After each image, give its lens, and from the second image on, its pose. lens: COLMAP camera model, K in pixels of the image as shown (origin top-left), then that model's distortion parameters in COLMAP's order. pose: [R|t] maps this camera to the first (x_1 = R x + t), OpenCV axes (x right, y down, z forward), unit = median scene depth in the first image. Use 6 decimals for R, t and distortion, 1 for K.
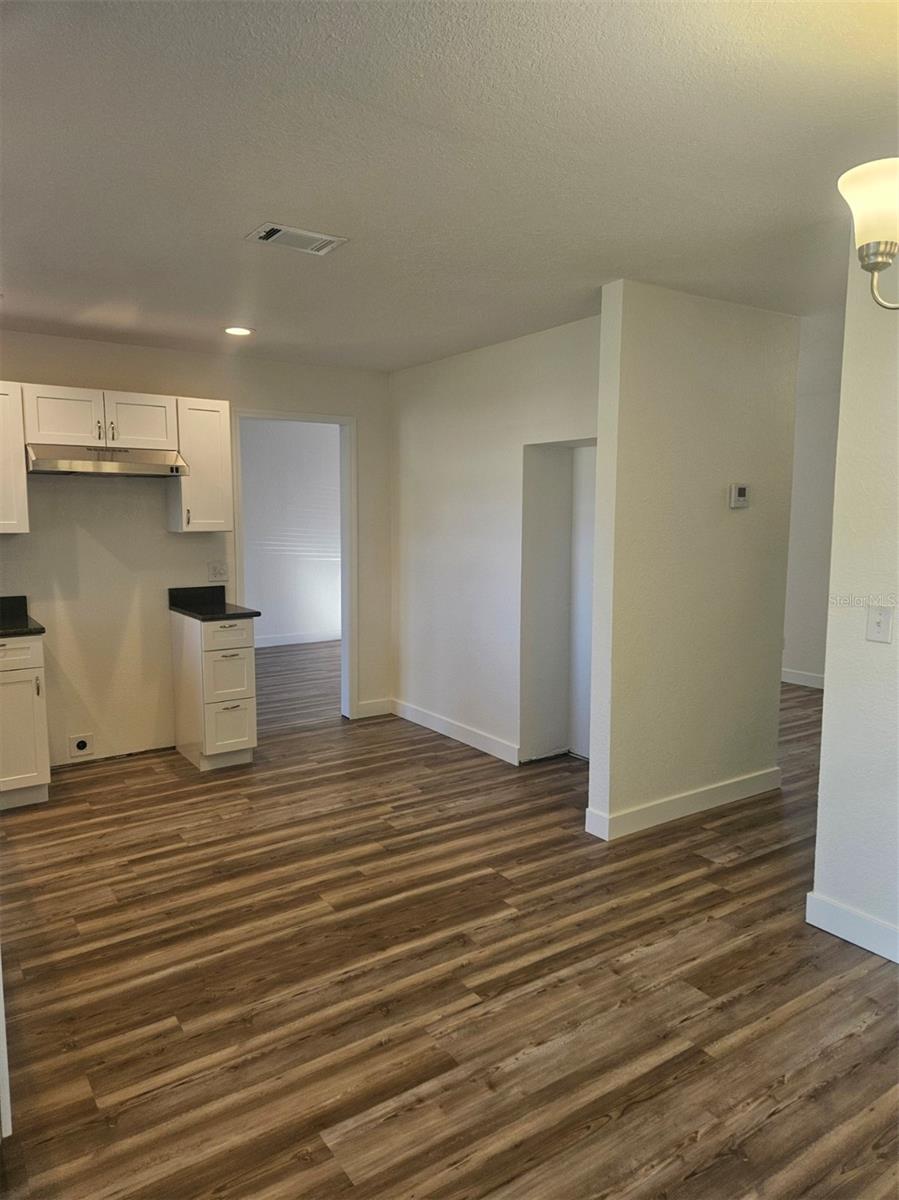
lens RADIAL K [[800.4, 0, 444.2], [0, 800.4, 599.7], [0, 0, 1]] dist [0.075552, -0.060177]
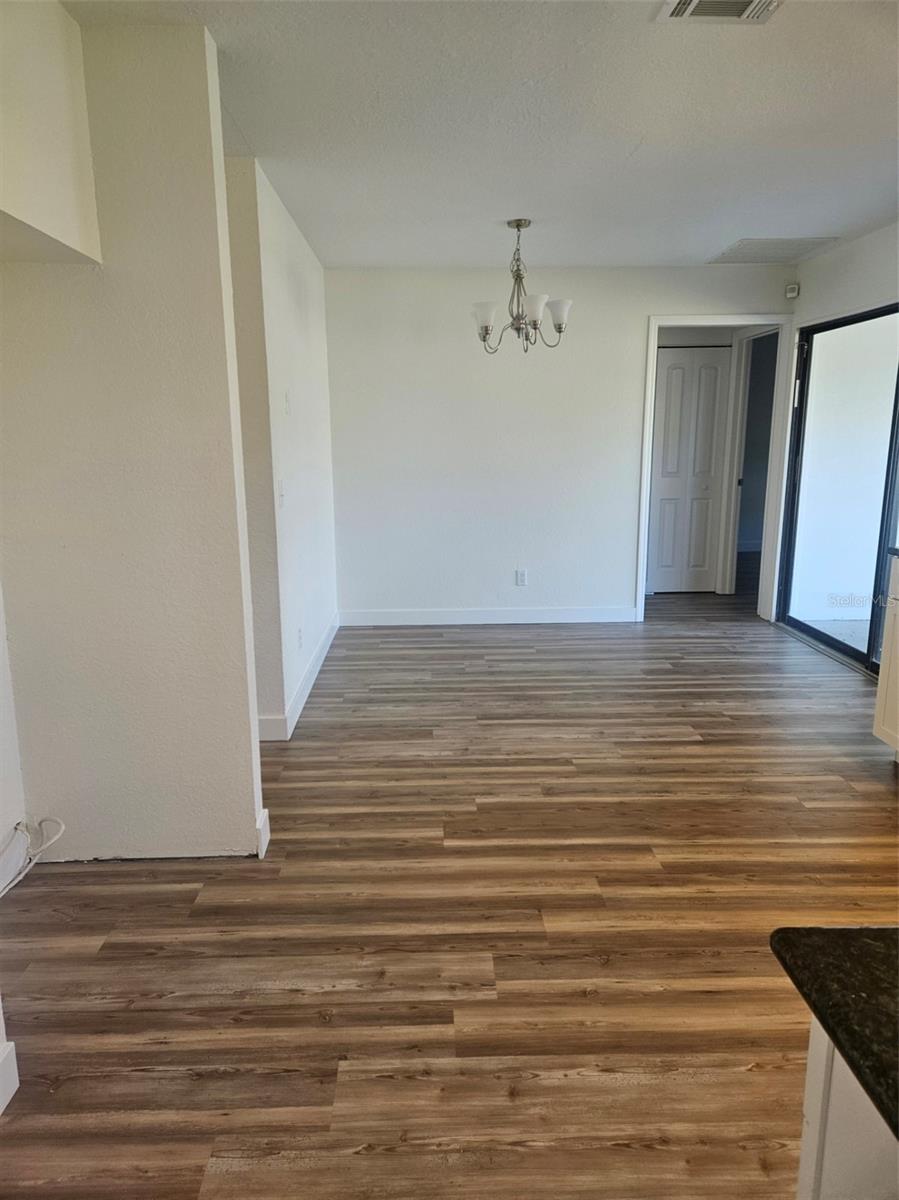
lens RADIAL K [[800.4, 0, 442.7], [0, 800.4, 597.1], [0, 0, 1]] dist [0.075552, -0.060177]
pose [[-0.843700, -0.102709, 0.526898, -0.343082], [0.064675, 0.954928, 0.289707, -0.142834], [-0.532905, 0.278503, -0.799030, 1.570046]]
